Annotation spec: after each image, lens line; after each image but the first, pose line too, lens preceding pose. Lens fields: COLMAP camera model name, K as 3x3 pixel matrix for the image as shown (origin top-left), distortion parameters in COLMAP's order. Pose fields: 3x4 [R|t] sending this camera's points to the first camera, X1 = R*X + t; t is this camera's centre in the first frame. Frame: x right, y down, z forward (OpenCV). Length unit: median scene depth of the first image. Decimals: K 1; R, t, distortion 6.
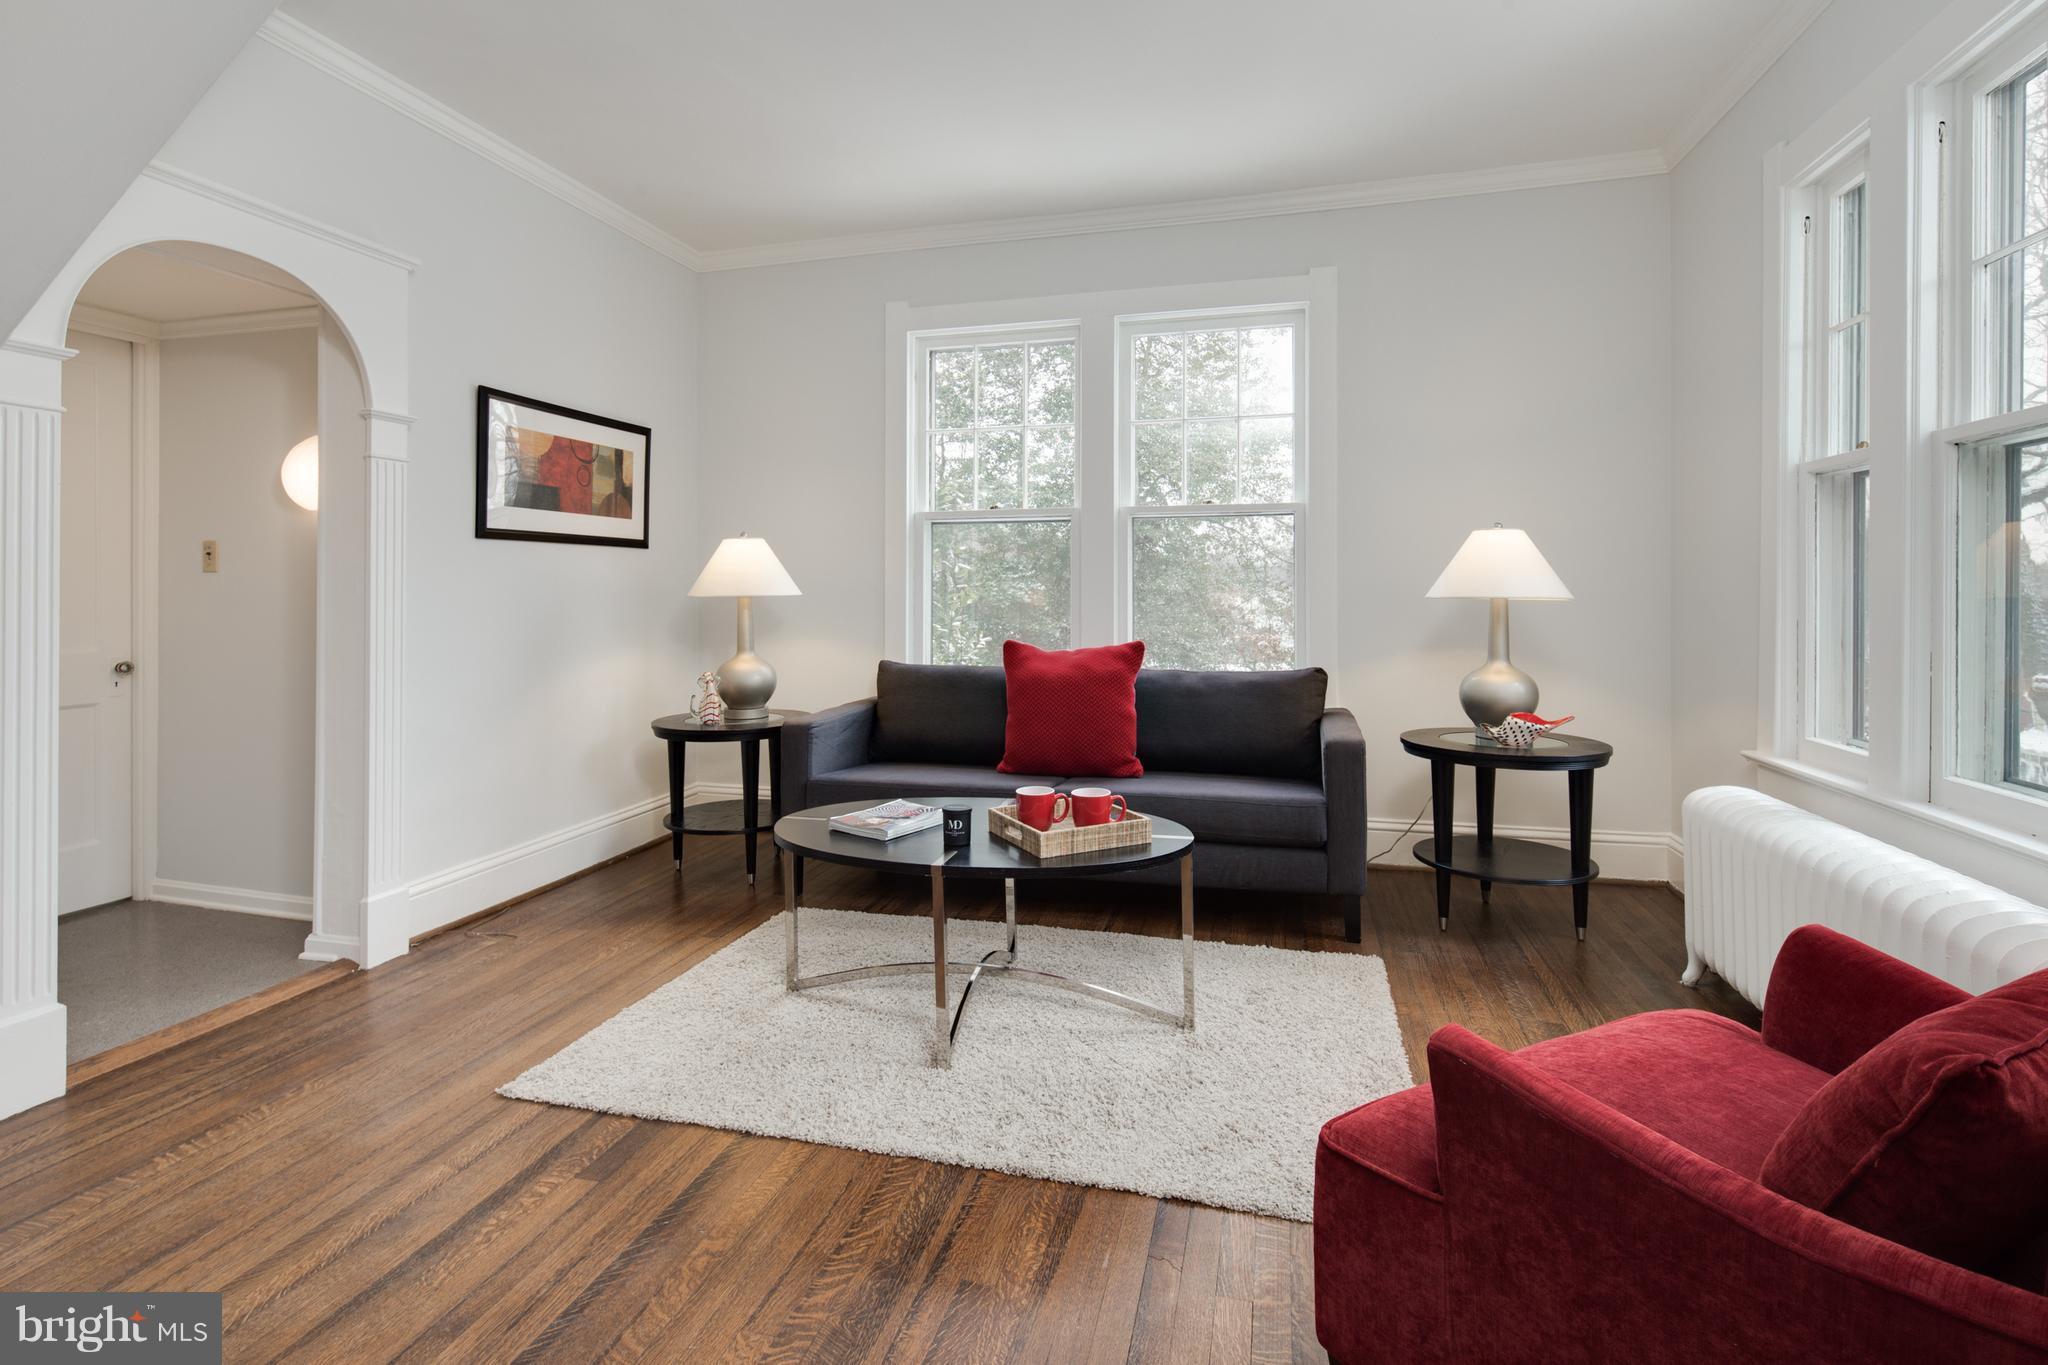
lens RADIAL K [[1012.3, 0, 1027.0], [0, 1012.3, 584.8], [0, 0, 1]] dist [0.000904, -0.000423]
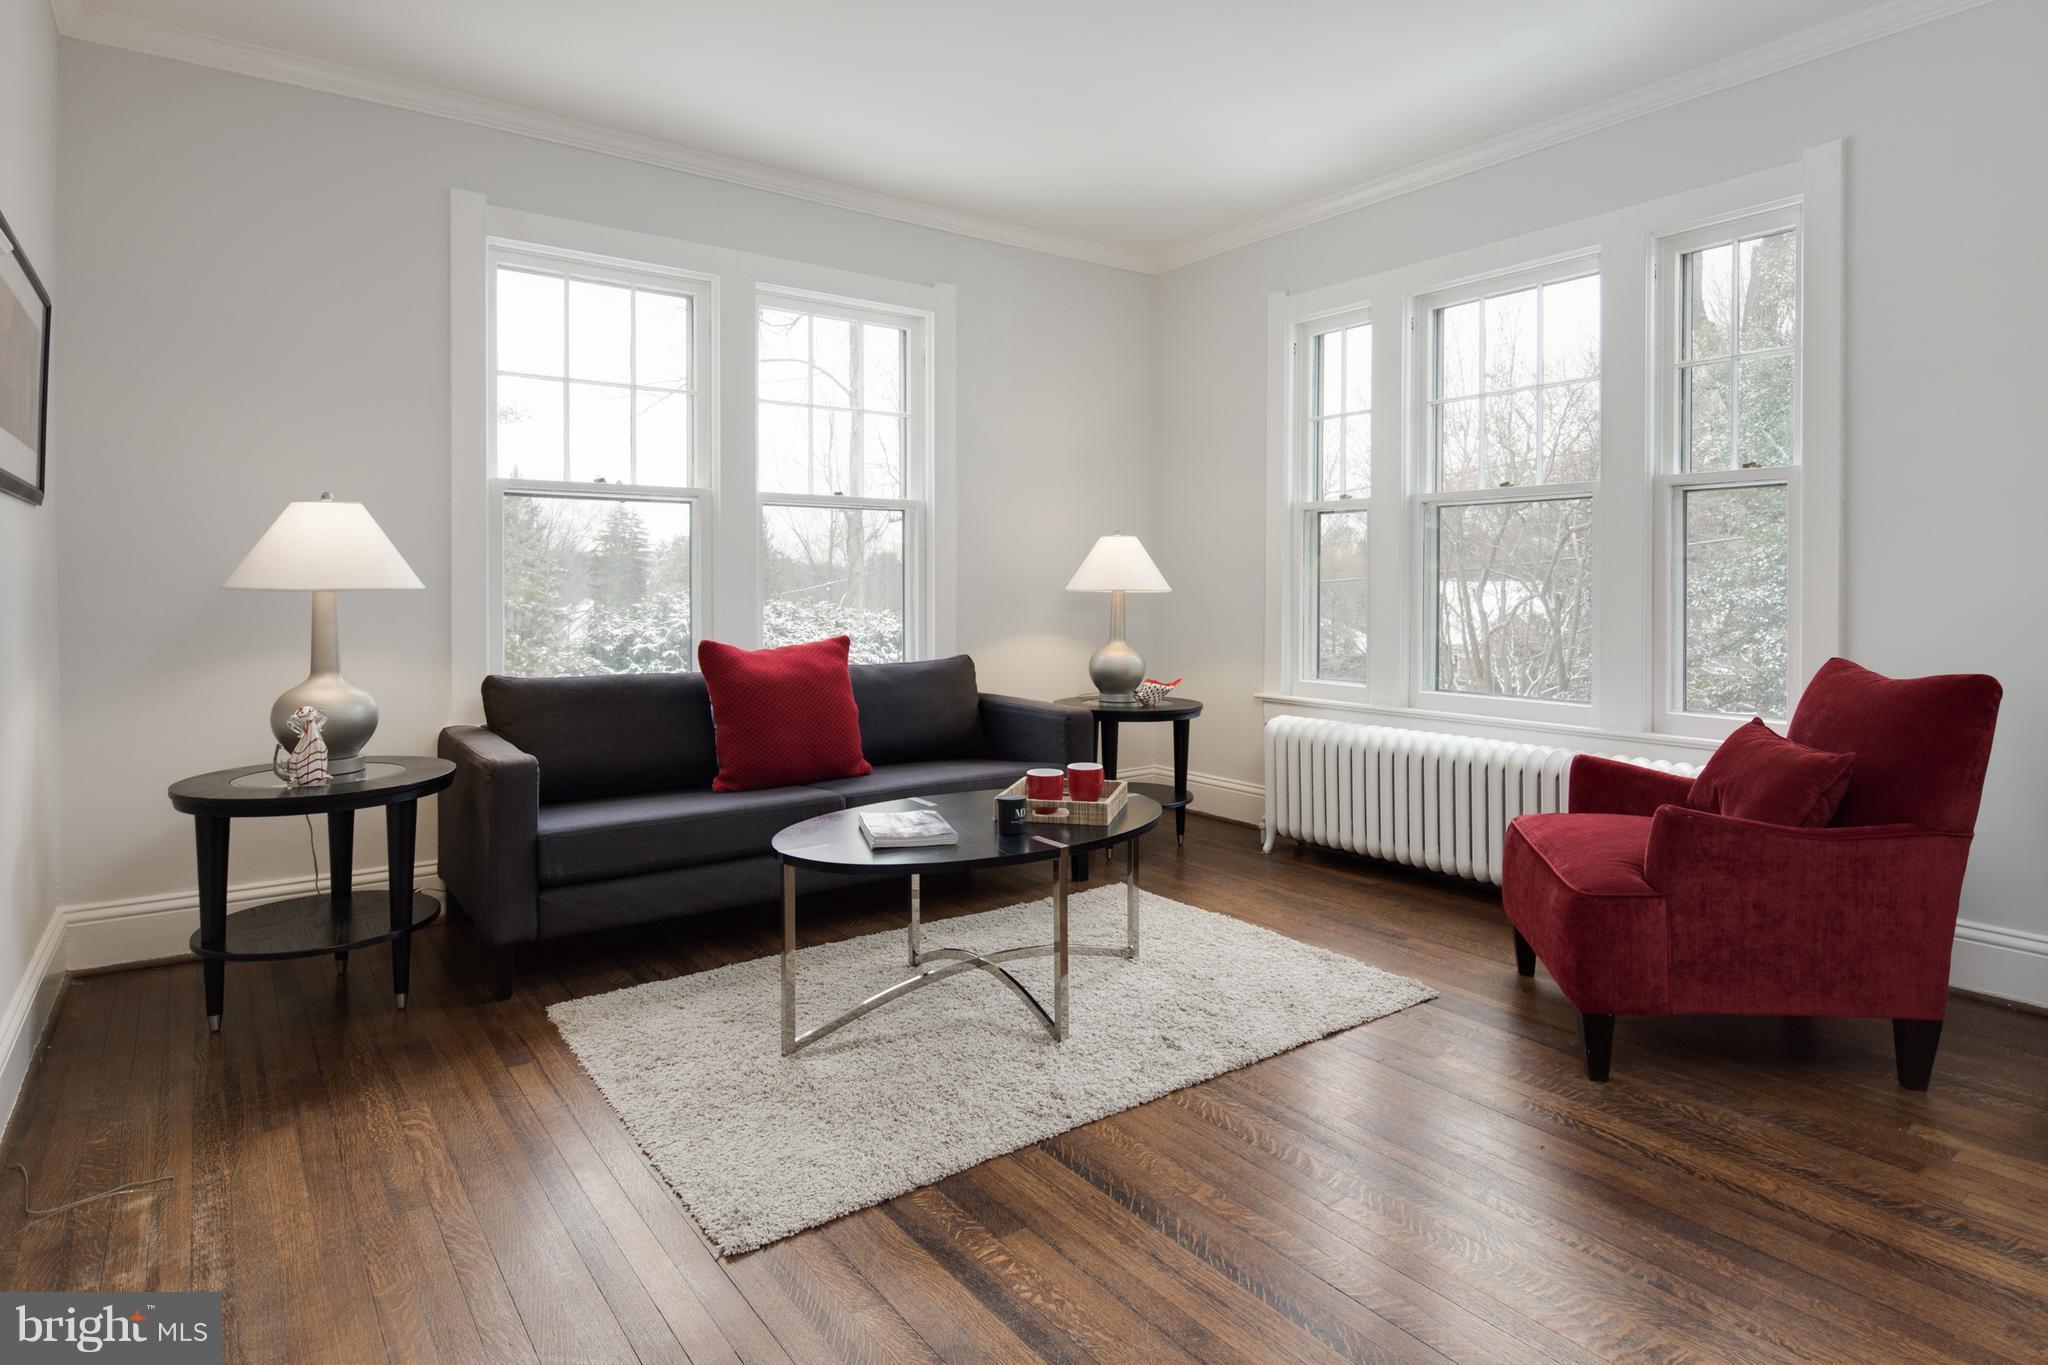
lens RADIAL K [[1072.8, 0, 1132.8], [0, 1072.8, 580.5], [0, 0, 1]] dist [-0.000818, -0.000799]
pose [[0.602931, 0.010072, 0.797730, -0.593102], [-0.008594, 0.999944, -0.006129, 0.007261], [-0.797747, -0.003160, 0.602984, 0.179607]]
